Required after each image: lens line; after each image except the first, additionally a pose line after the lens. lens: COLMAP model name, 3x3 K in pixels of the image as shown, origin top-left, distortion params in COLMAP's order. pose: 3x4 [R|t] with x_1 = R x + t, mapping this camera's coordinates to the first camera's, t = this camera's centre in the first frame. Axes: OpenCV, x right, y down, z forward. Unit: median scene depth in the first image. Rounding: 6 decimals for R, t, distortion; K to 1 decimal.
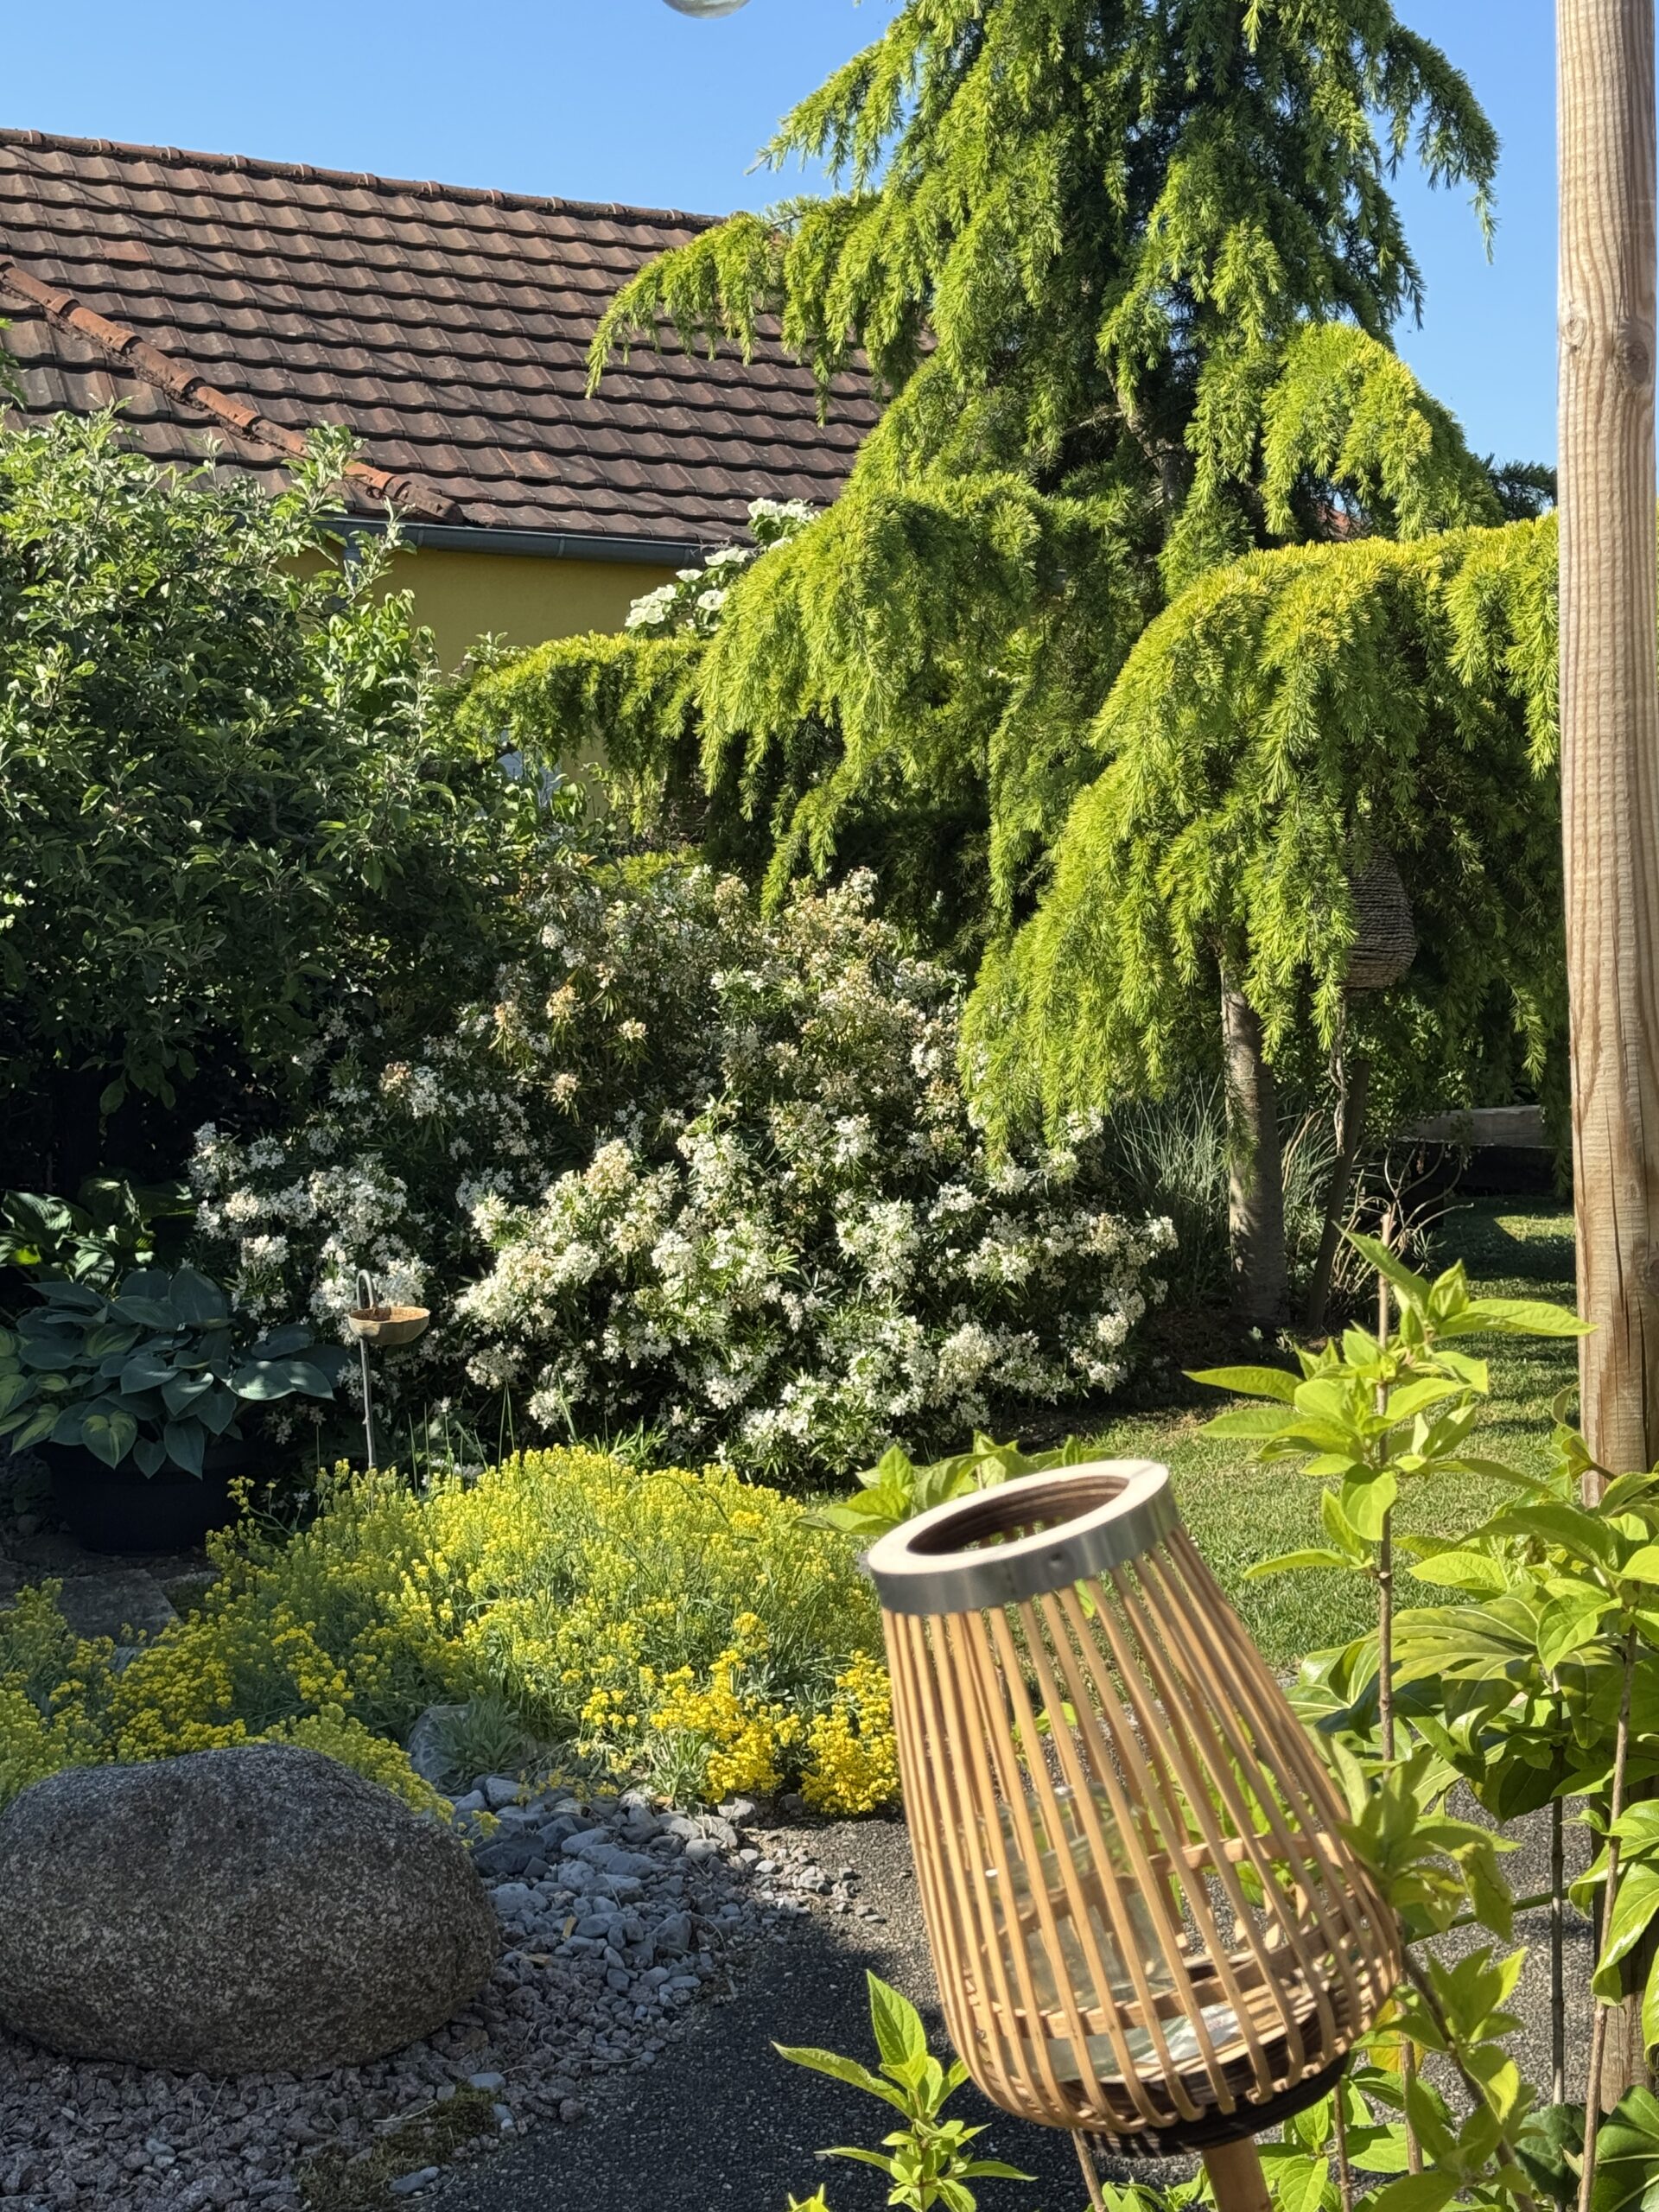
lens RADIAL K [[3222.7, 0, 829.4], [0, 3222.7, 1105.9], [0, 0, 1]] dist [0.026736, 0.000000]
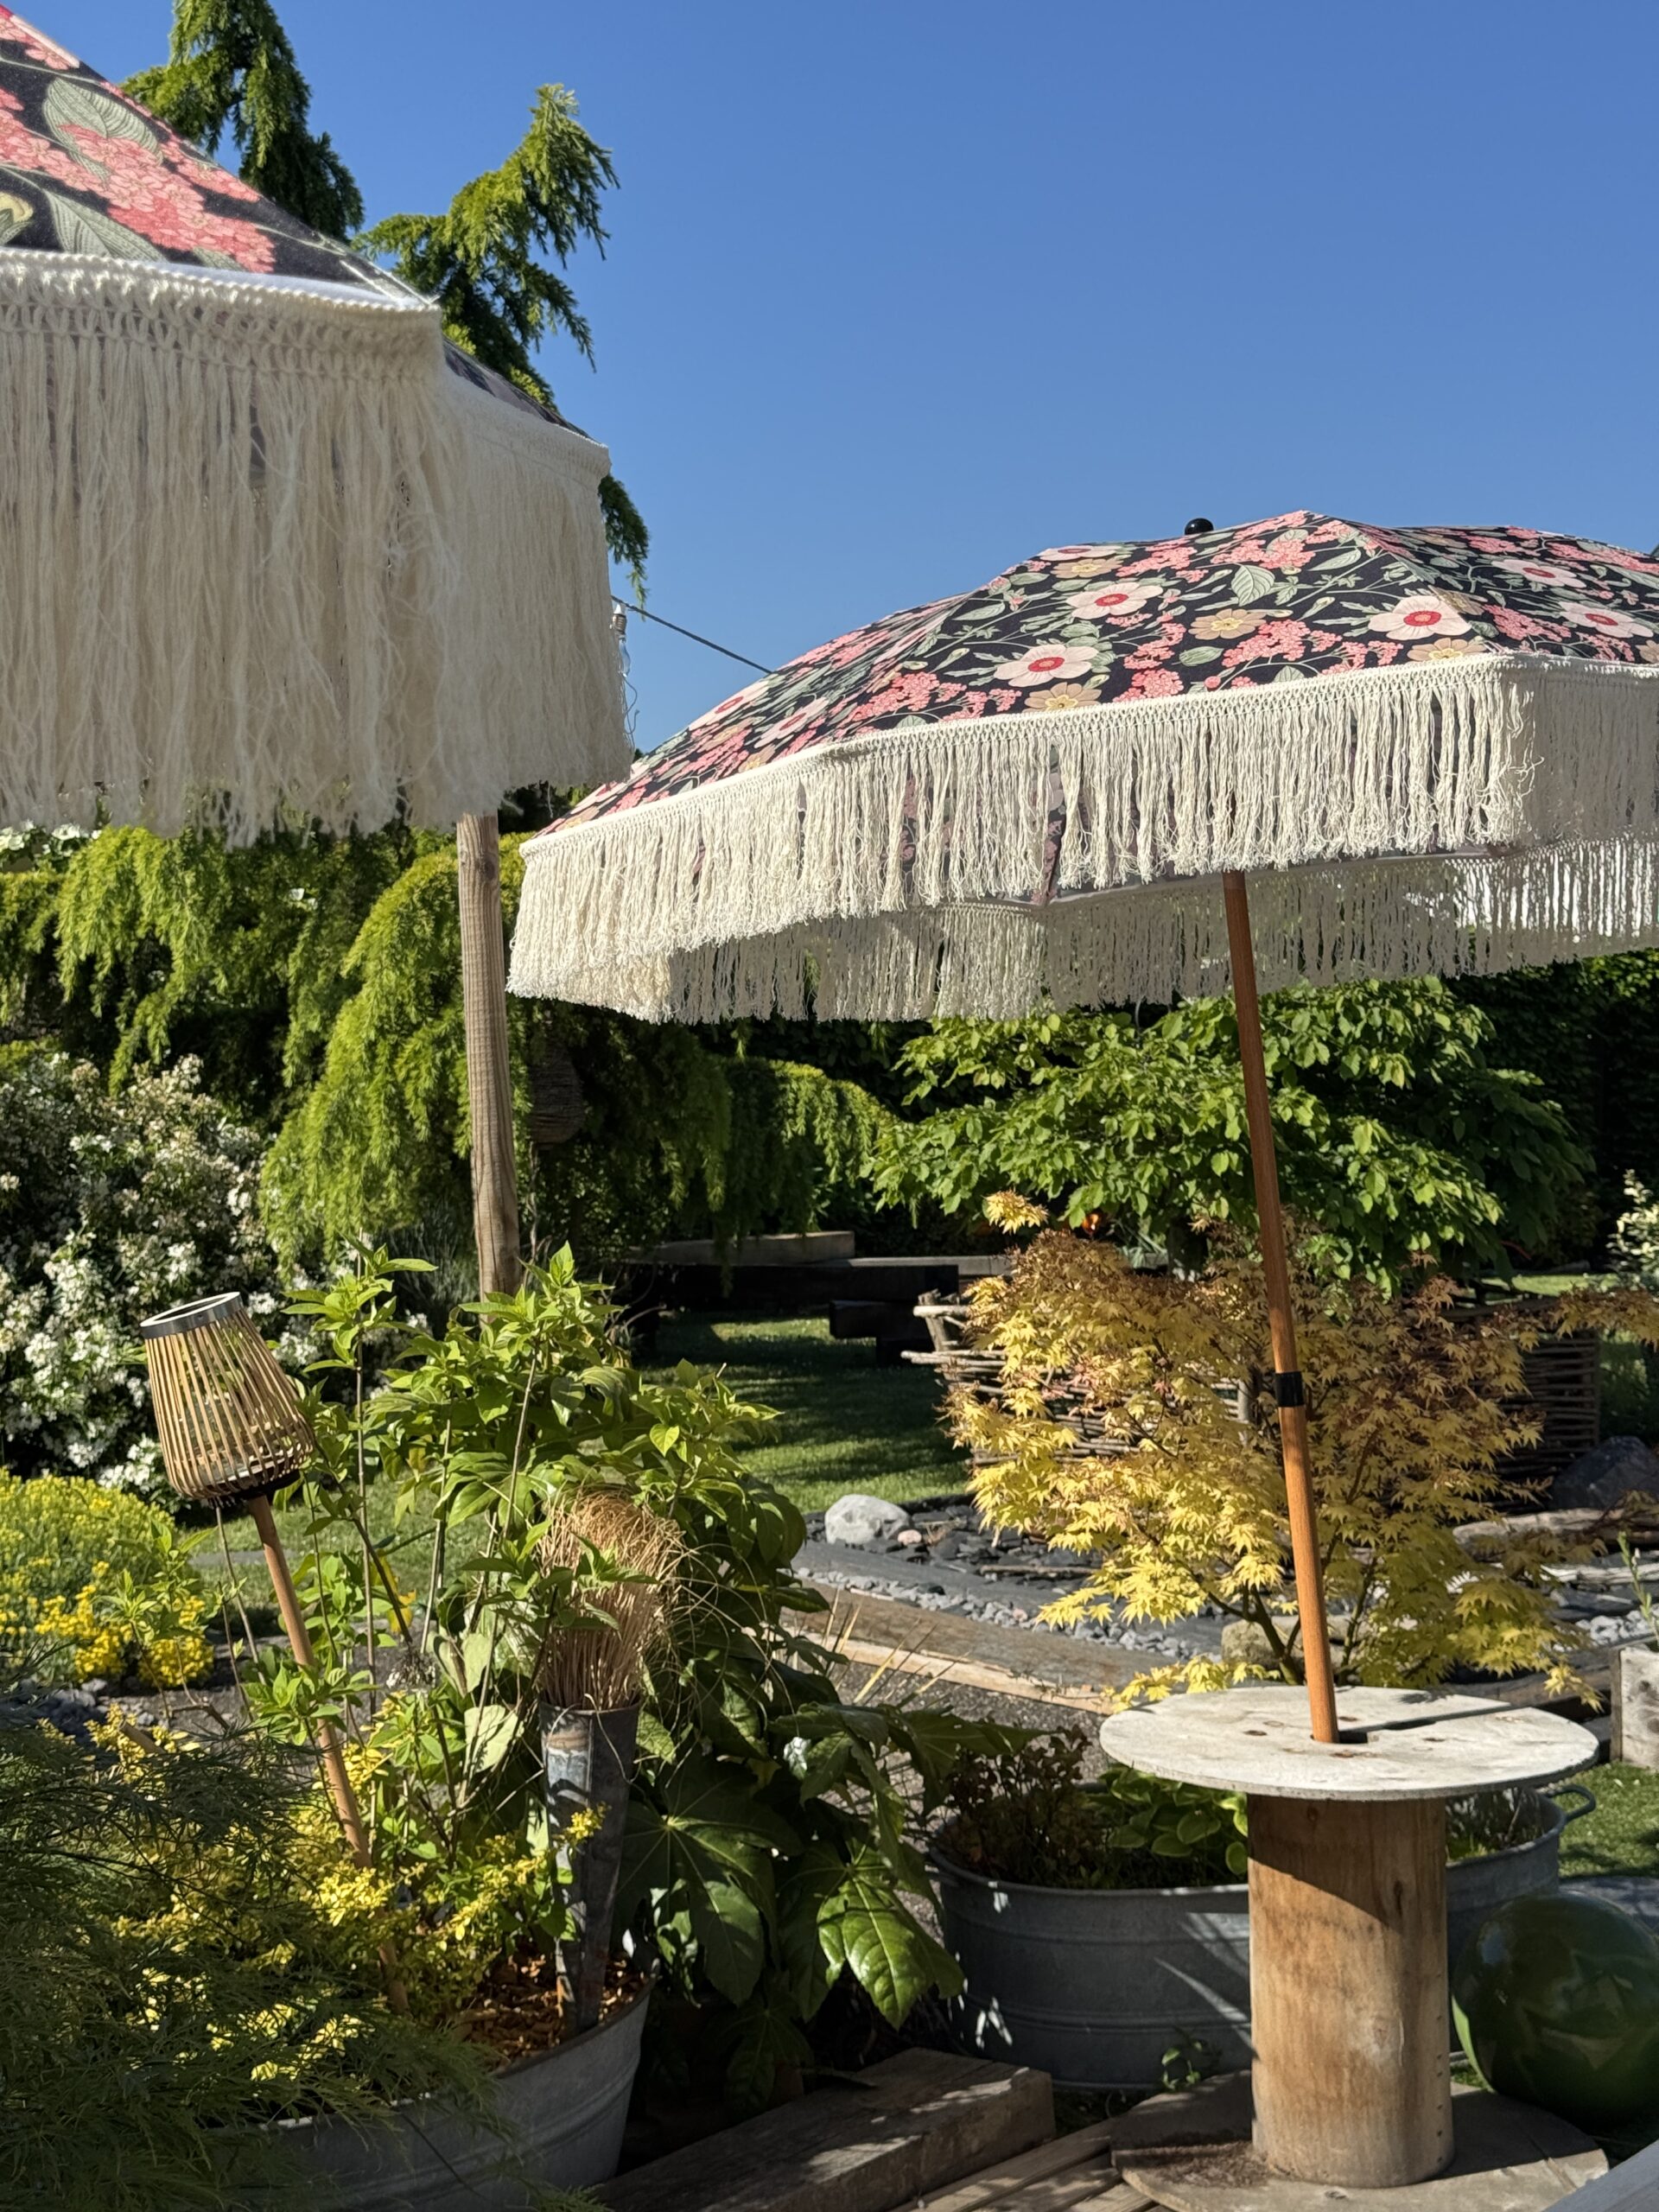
lens RADIAL K [[3093.7, 0, 808.3], [0, 3093.7, 1153.1], [0, 0, 1]] dist [0.108420, 0.000000]
pose [[0.980341, -0.011704, 0.196964, 0.008536], [0.018668, 0.999263, -0.033539, 0.013684], [-0.196427, 0.036557, 0.979837, -0.309894]]
